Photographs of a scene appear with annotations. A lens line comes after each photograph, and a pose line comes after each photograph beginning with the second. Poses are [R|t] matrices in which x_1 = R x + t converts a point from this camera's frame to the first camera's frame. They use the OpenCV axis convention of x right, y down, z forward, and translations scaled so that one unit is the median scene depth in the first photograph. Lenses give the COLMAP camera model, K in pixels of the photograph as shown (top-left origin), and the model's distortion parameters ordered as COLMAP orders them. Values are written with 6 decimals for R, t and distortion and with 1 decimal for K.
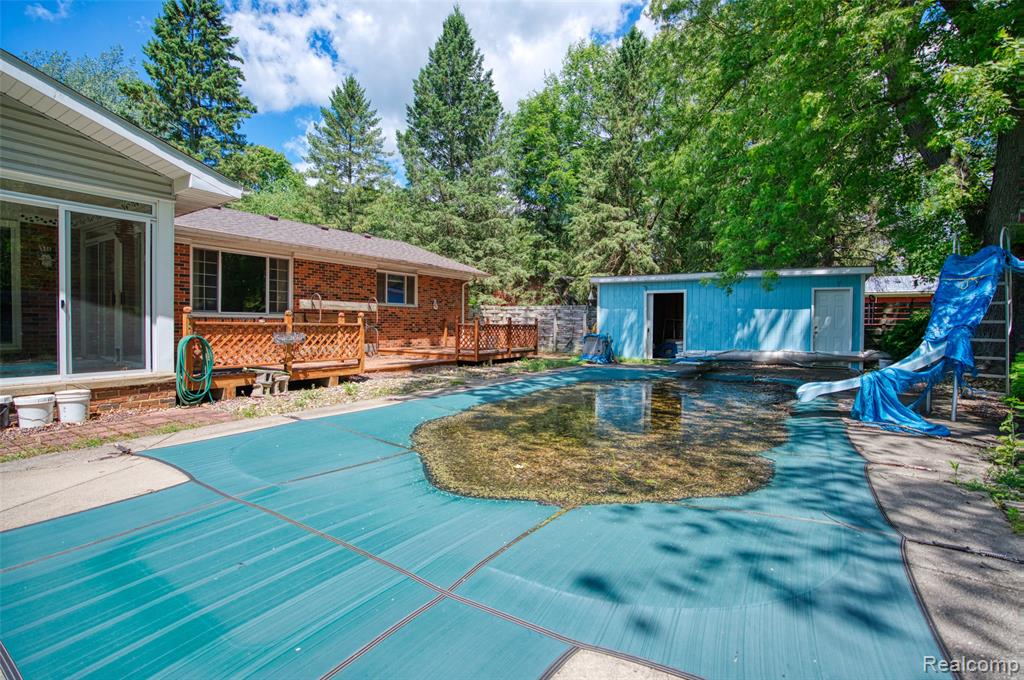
lens RADIAL K [[463.9, 0, 482.3], [0, 463.9, 346.6], [0, 0, 1]] dist [-0.028289, 0.002176]
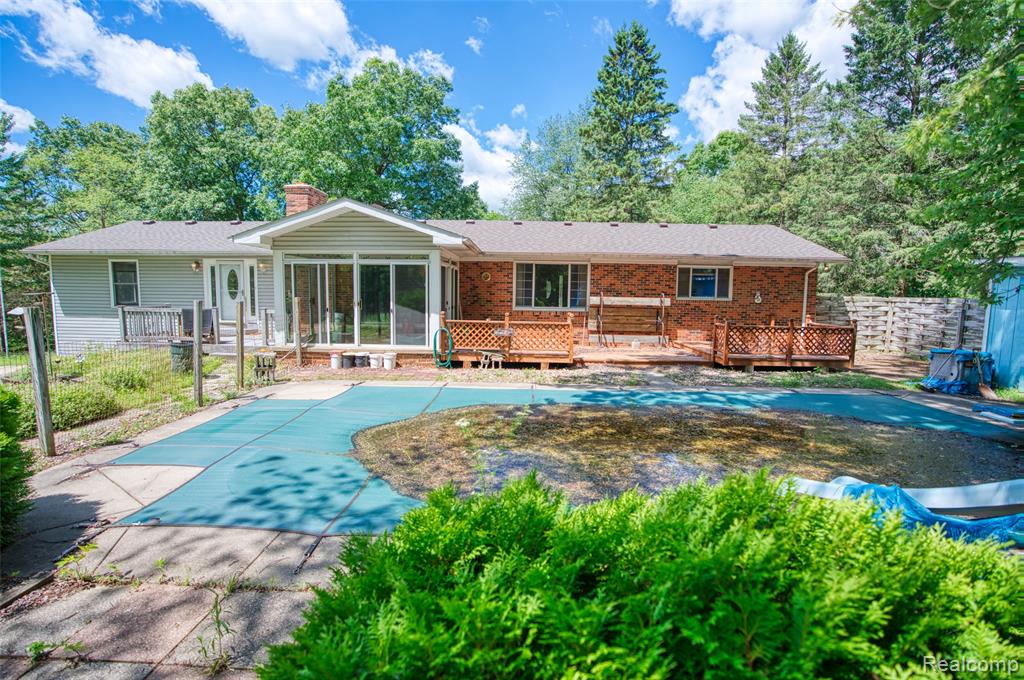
lens RADIAL K [[463.9, 0, 507.8], [0, 463.9, 335.5], [0, 0, 1]] dist [-0.028289, 0.002176]
pose [[0.560251, 0.076349, -0.824797, 0.522018], [-0.050990, 0.997033, 0.057657, -0.061095], [0.826752, 0.009754, 0.562482, 0.127131]]
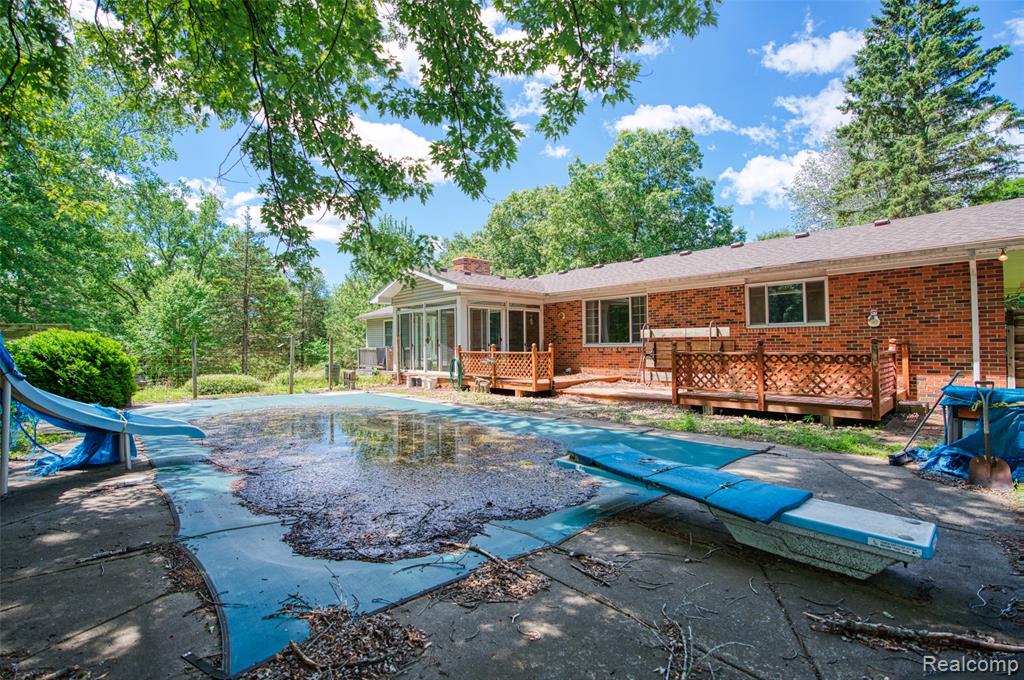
lens RADIAL K [[463.9, 0, 511.0], [0, 463.9, 338.0], [0, 0, 1]] dist [-0.028289, 0.002176]
pose [[-0.199457, -0.031460, -0.979401, 0.788130], [-0.046609, 0.998658, -0.022586, -0.043698], [0.978797, 0.041144, -0.200656, 0.939098]]
